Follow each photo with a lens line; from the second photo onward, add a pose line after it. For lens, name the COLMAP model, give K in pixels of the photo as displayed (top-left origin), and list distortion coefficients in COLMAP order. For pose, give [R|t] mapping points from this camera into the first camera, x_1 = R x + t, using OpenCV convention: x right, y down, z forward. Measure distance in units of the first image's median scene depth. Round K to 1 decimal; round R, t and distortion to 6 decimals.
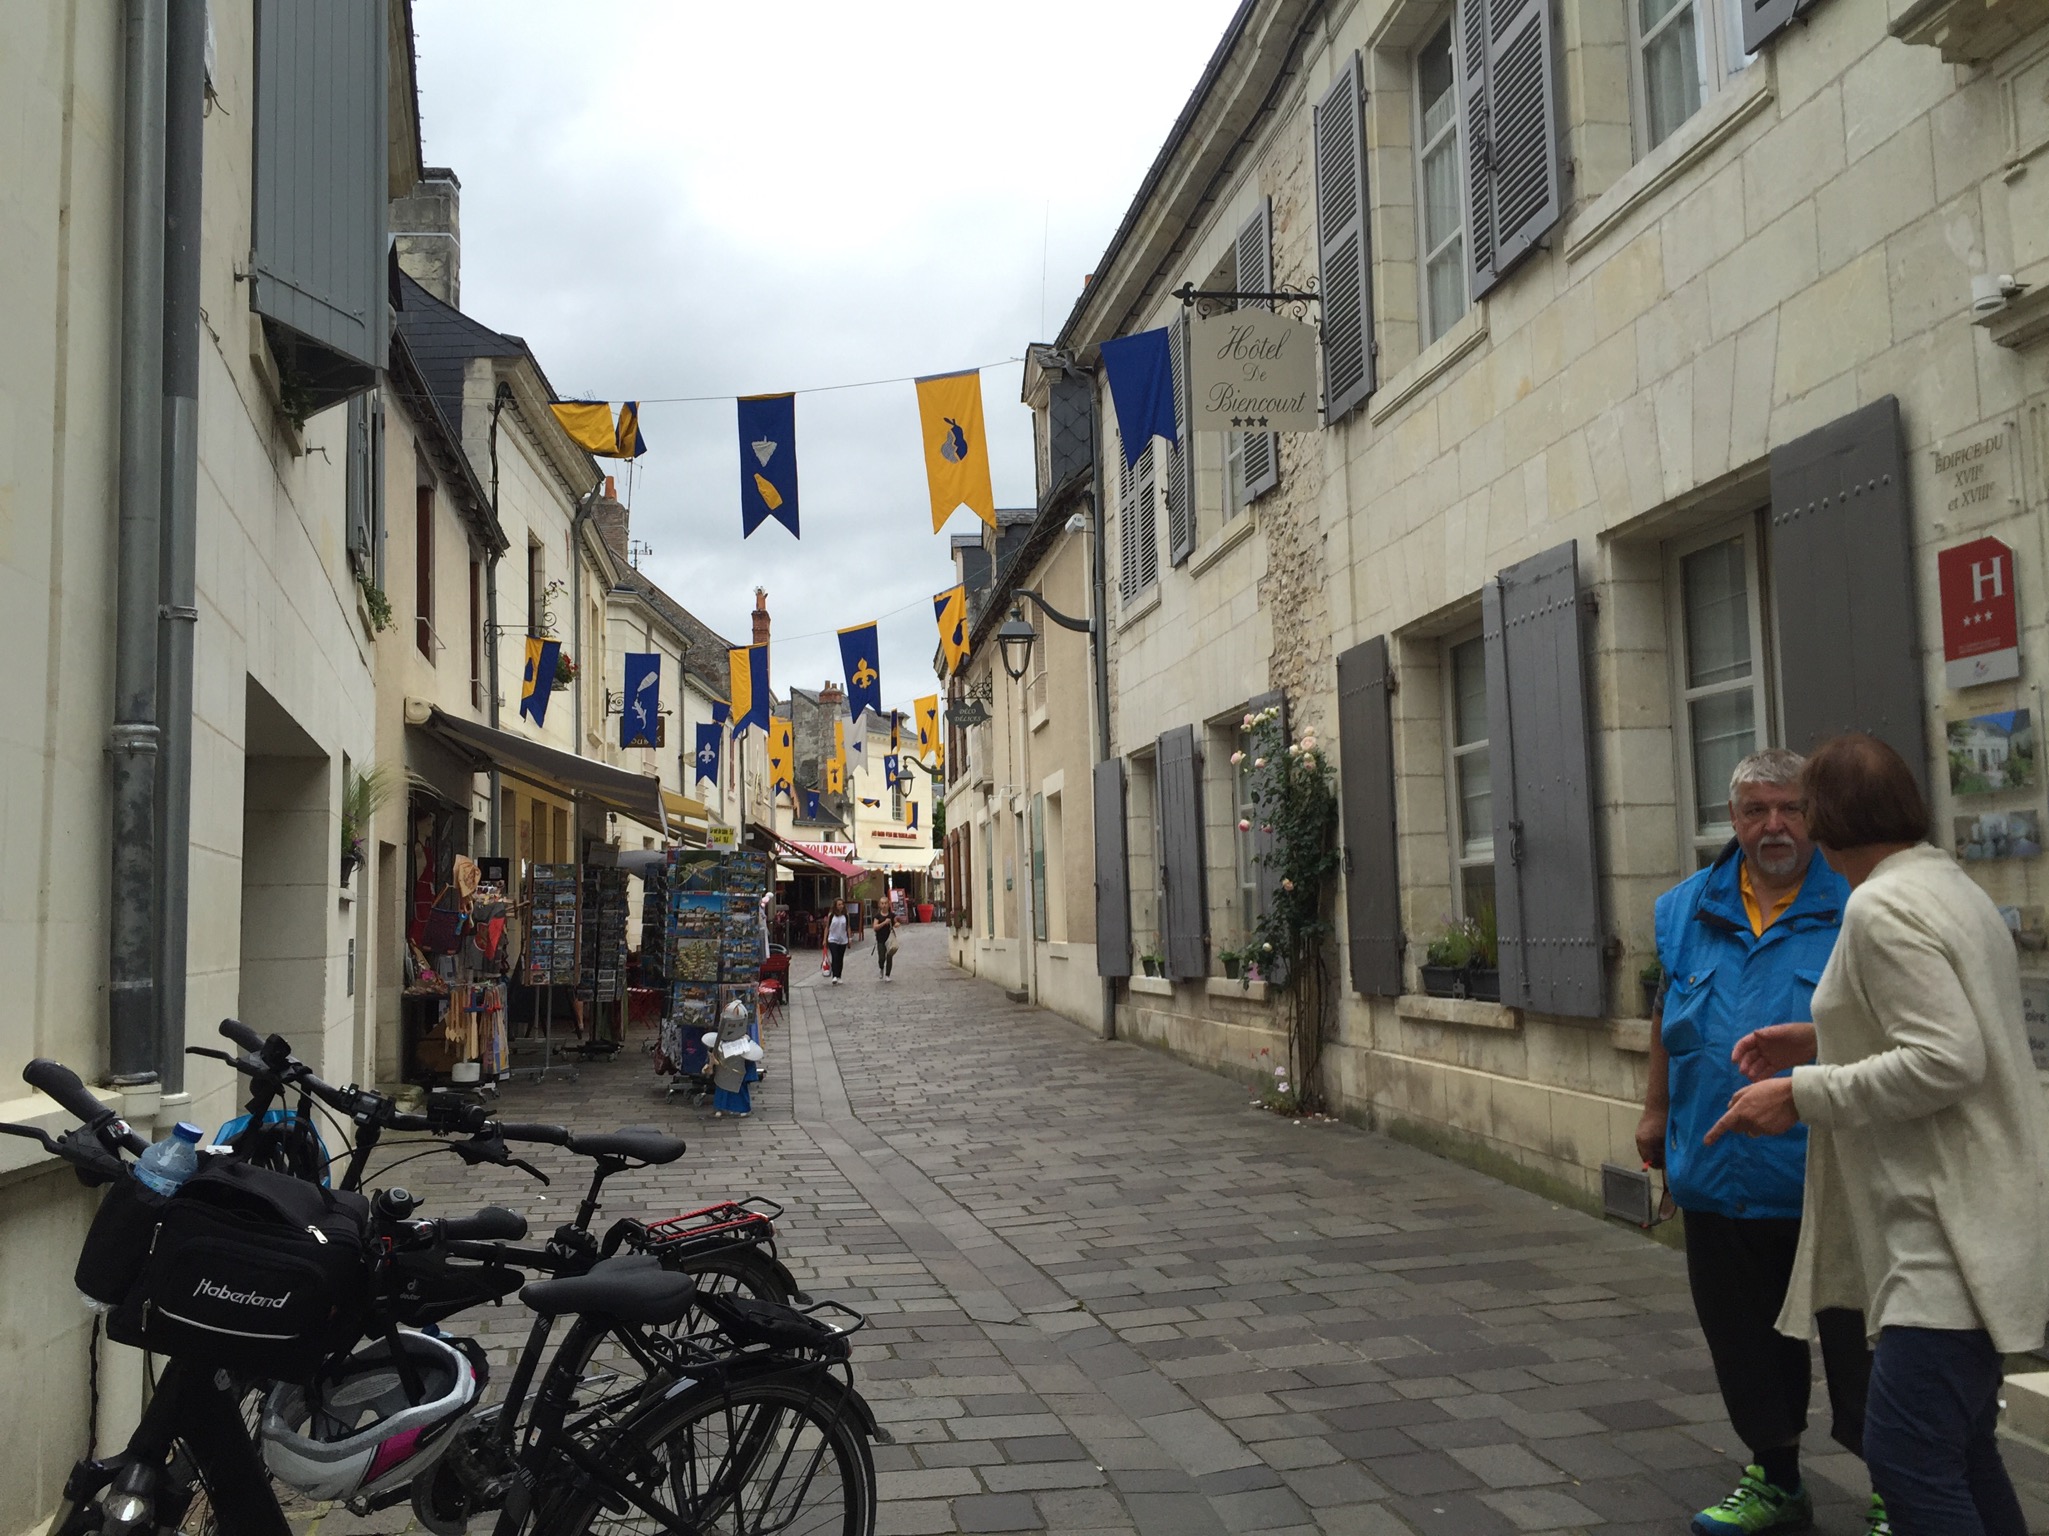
lens RADIAL K [[1748.9, 0, 1025.2], [0, 1748.9, 768.7], [0, 0, 1]] dist [0.073892, -0.111898]
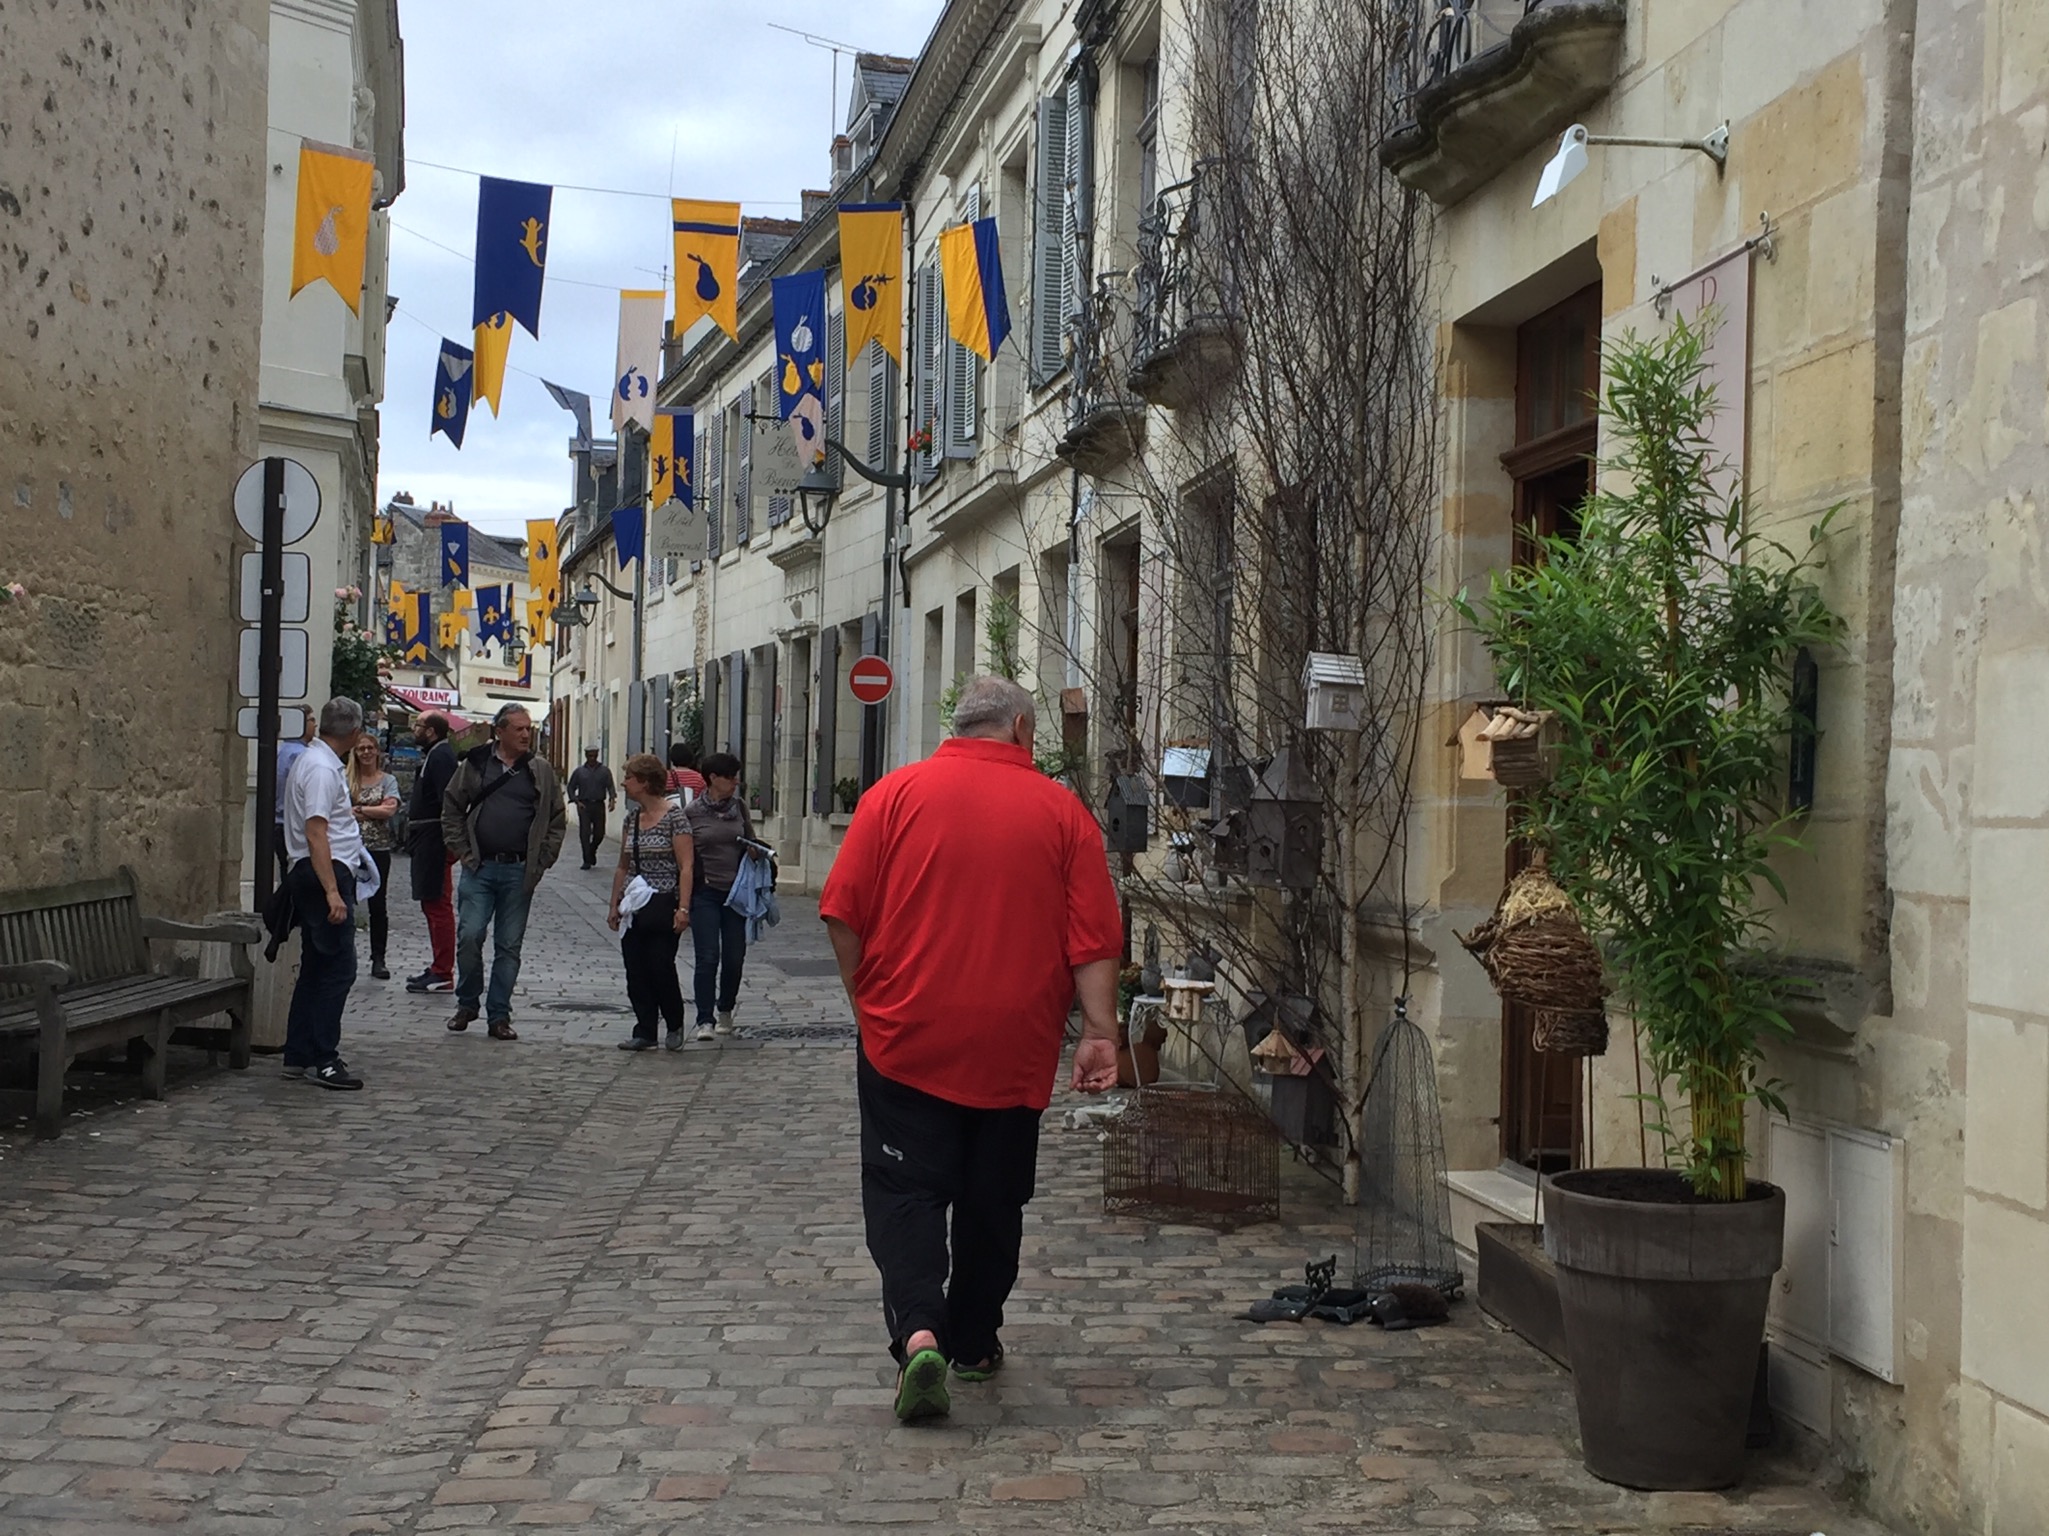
lens RADIAL K [[2605.6, 0, 1026.3], [0, 2605.6, 768.2], [0, 0, 1]] dist [0.016282, 0.012923]
pose [[0.990791, 0.052908, 0.124634, 0.066027], [-0.061734, 0.995770, 0.068055, -0.069267], [-0.120506, -0.075123, 0.989866, -0.917862]]
